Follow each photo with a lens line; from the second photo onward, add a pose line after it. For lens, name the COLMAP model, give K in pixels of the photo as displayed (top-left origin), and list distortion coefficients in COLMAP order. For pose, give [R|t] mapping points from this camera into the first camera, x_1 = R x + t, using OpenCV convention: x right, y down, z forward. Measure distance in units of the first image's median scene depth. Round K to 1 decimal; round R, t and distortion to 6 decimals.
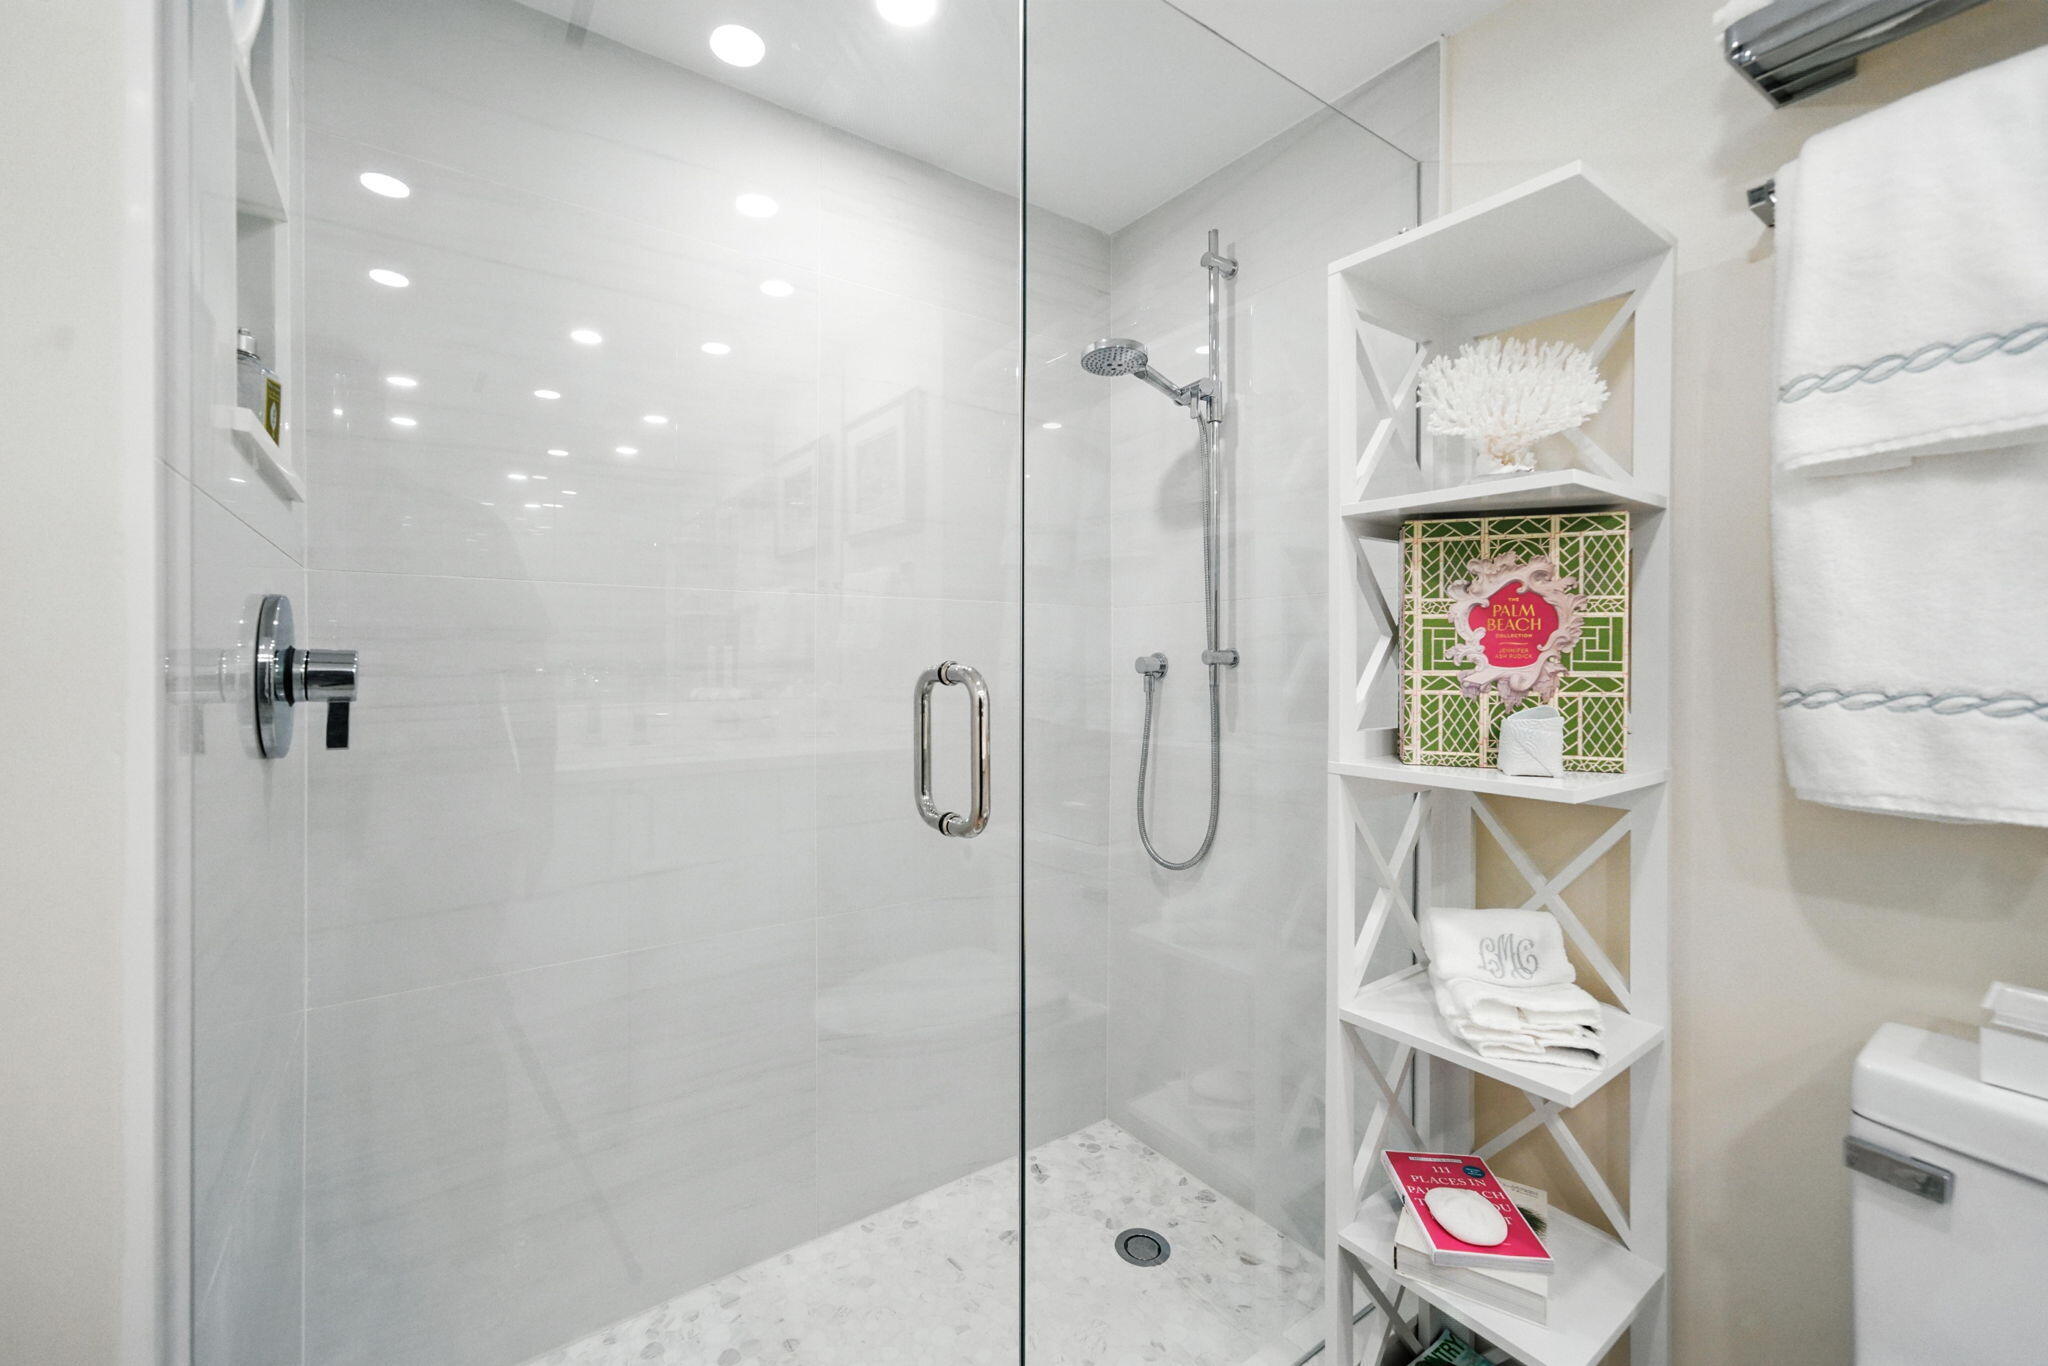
lens RADIAL K [[838.4, 0, 1005.8], [0, 838.4, 667.7], [0, 0, 1]] dist [-0.002692, 0.006879]
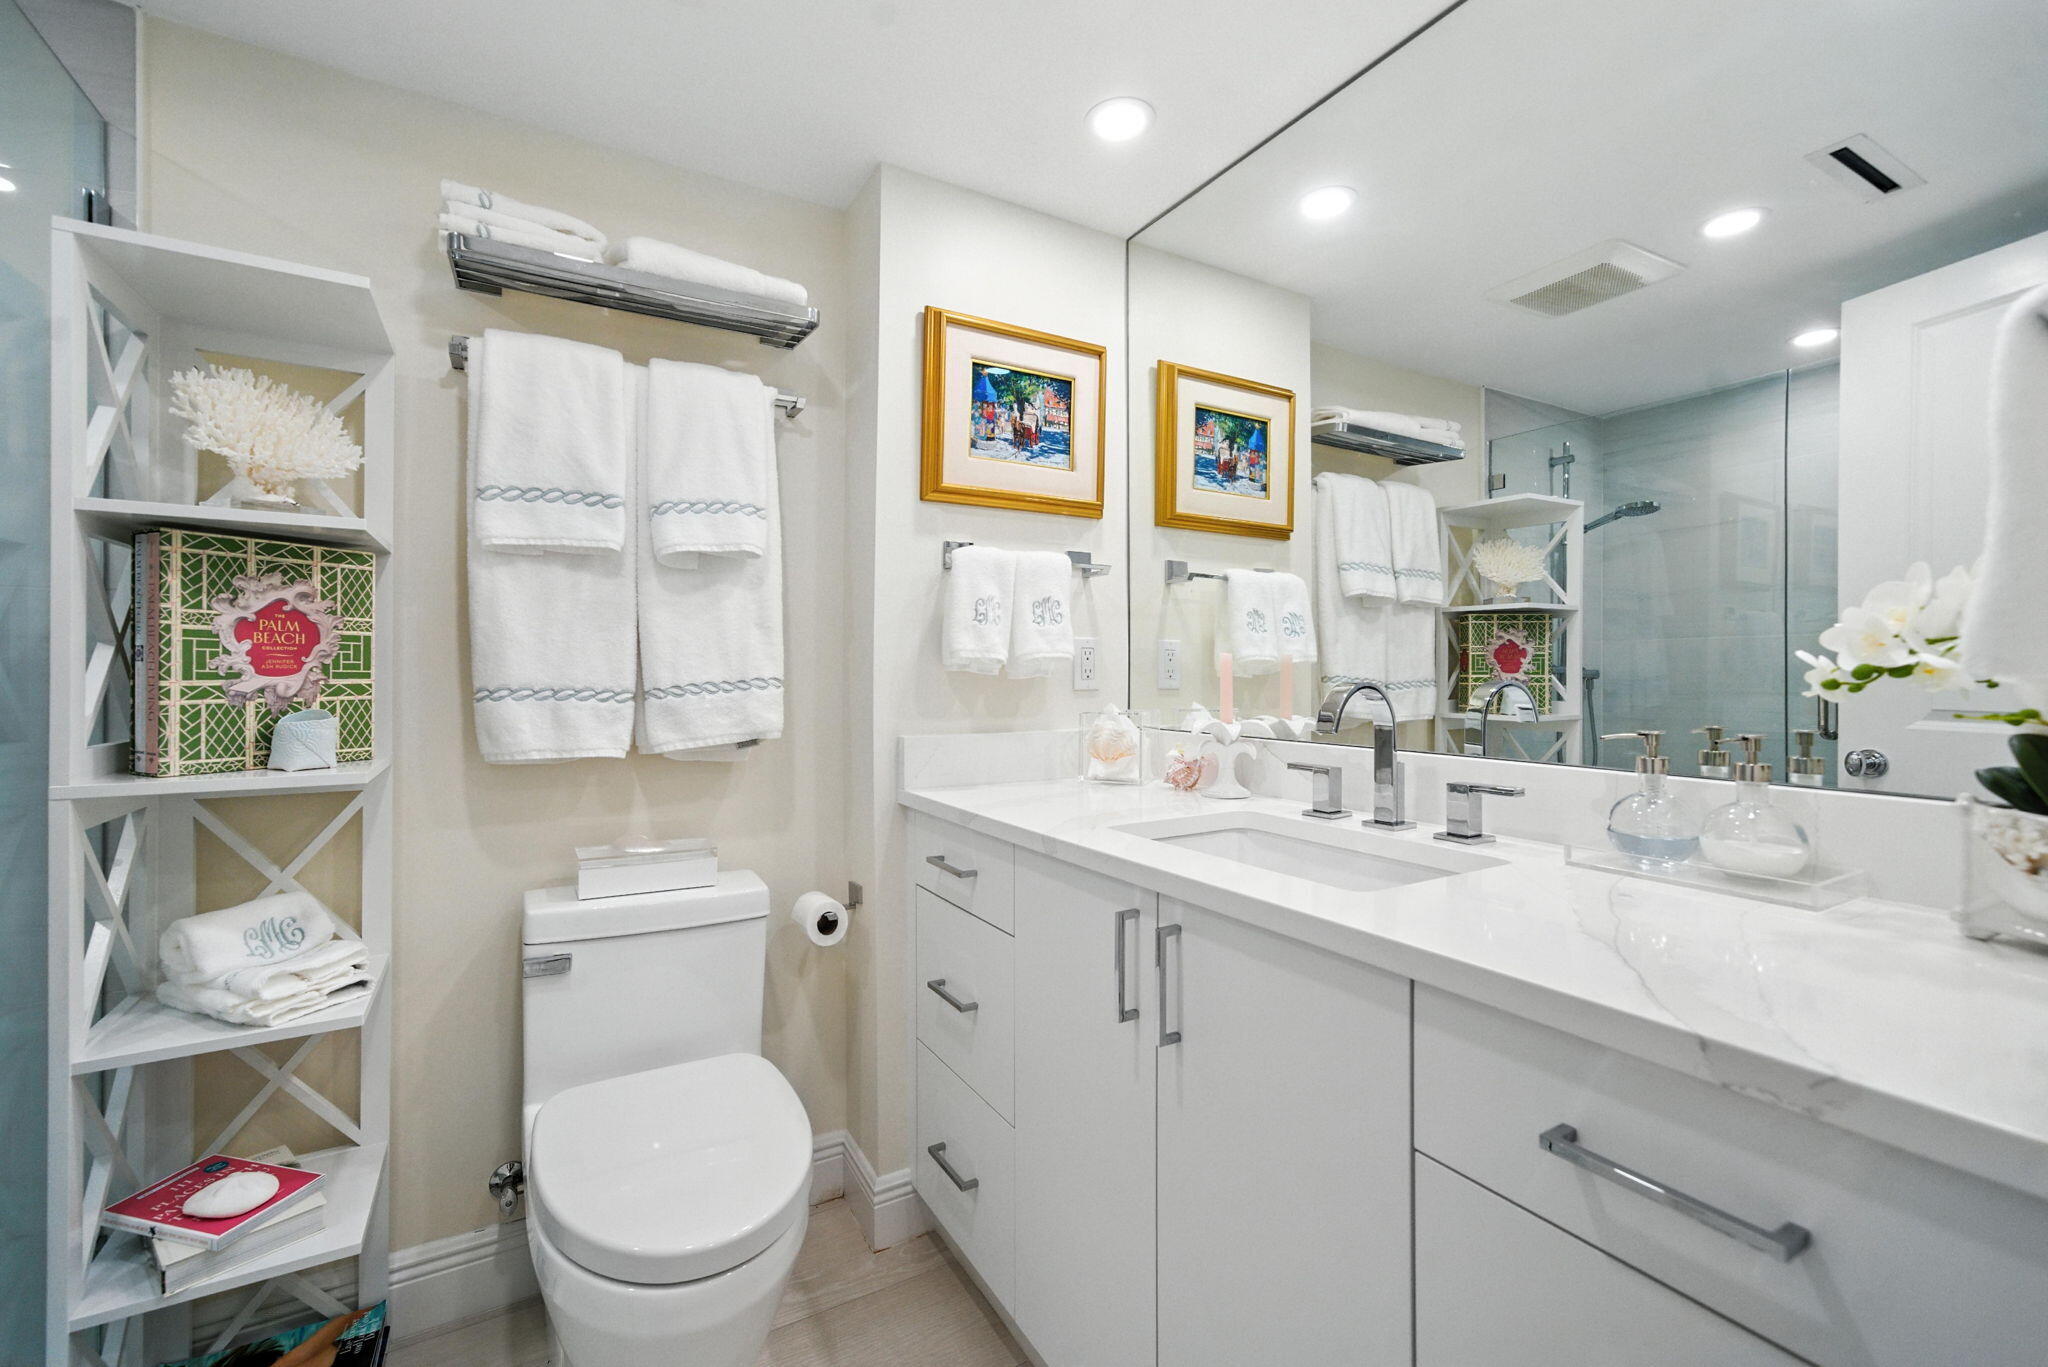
lens RADIAL K [[838.4, 0, 1005.8], [0, 838.4, 668.2], [0, 0, 1]] dist [-0.002692, 0.006879]
pose [[0.107885, -0.002495, 0.994160, -0.403406], [0.004443, 0.999988, 0.002027, -0.009435], [-0.994153, 0.004198, 0.107895, -0.083891]]
